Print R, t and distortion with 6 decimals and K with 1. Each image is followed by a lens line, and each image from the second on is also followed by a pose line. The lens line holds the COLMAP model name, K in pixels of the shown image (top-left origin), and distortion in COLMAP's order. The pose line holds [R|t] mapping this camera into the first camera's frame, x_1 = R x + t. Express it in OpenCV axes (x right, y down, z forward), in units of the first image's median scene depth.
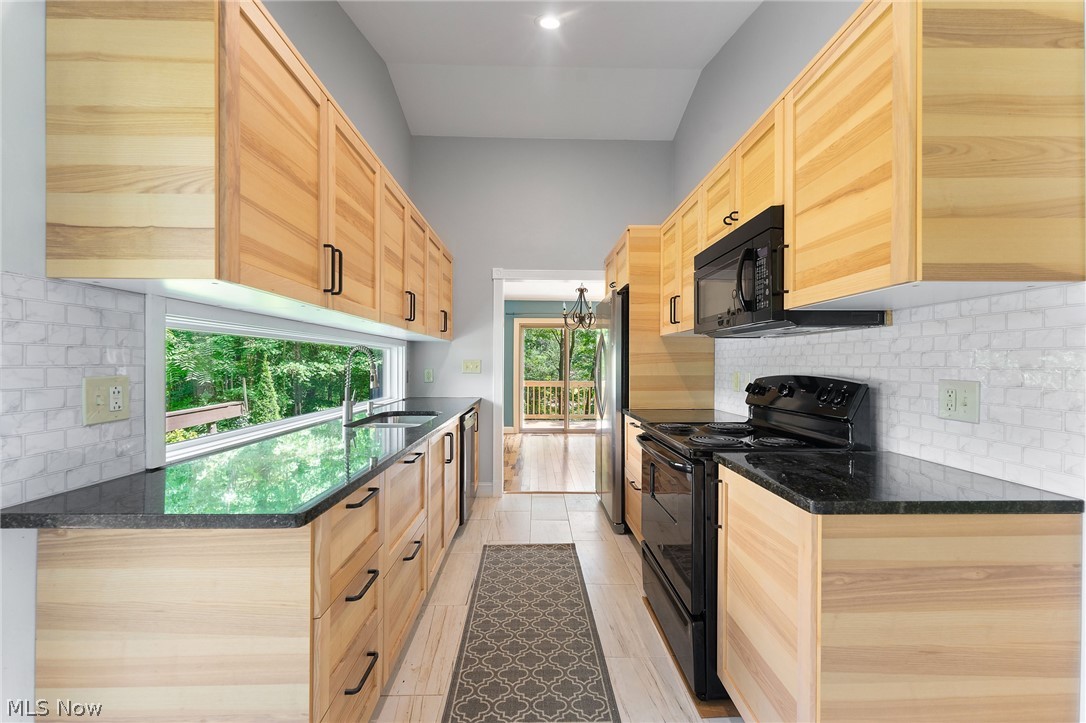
lens RADIAL K [[434.8, 0, 546.2], [0, 434.8, 363.4], [0, 0, 1]] dist [0.000677, 0.000212]
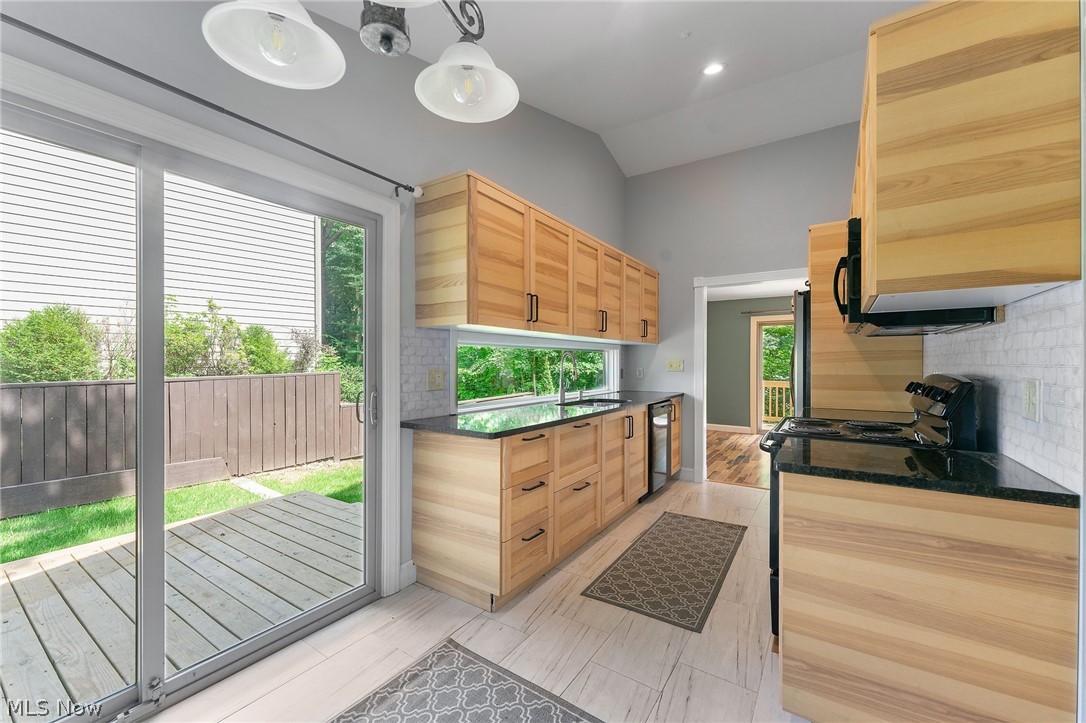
lens RADIAL K [[432.7, 0, 545.8], [0, 432.7, 363.2], [0, 0, 1]] dist [0.001983, 0.000143]
pose [[0.822512, -0.002688, -0.568741, 0.384494], [0.003123, 0.999995, -0.000209, 0.000768], [0.568739, -0.001604, 0.822517, -0.266394]]
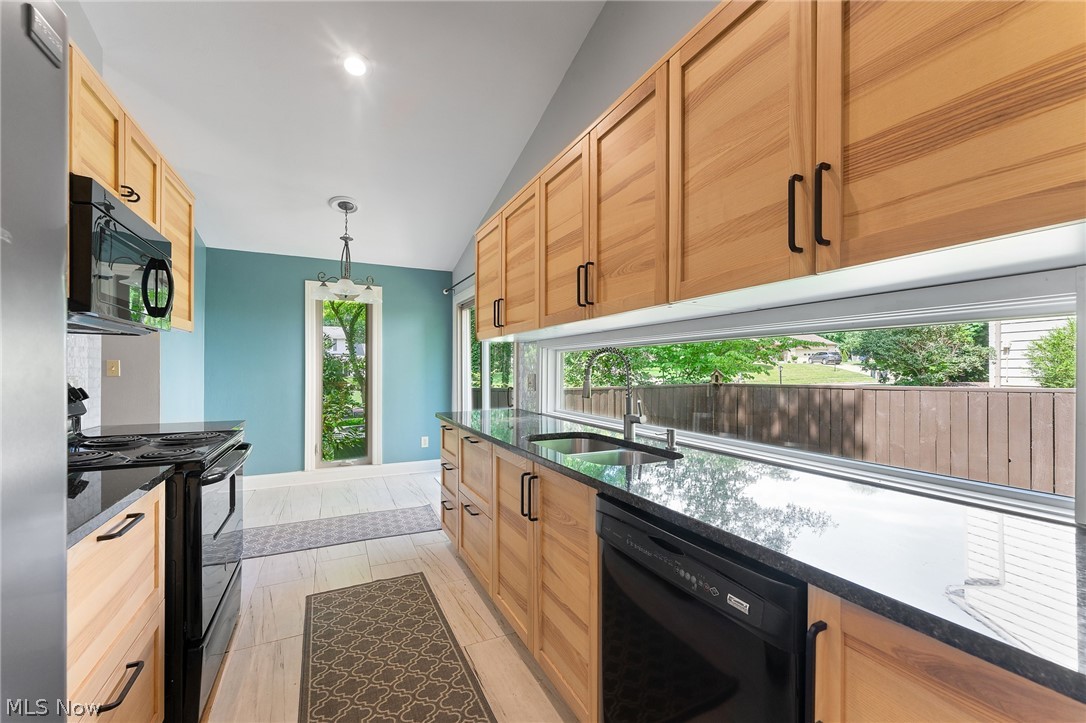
lens RADIAL K [[434.8, 0, 543.2], [0, 434.8, 372.0], [0, 0, 1]] dist [0.001278, 0.000039]
pose [[-0.908556, -0.005751, -0.417724, 0.040379], [-0.006687, 0.999977, 0.000777, 0.006764], [0.417710, 0.003500, -0.908573, 1.969384]]
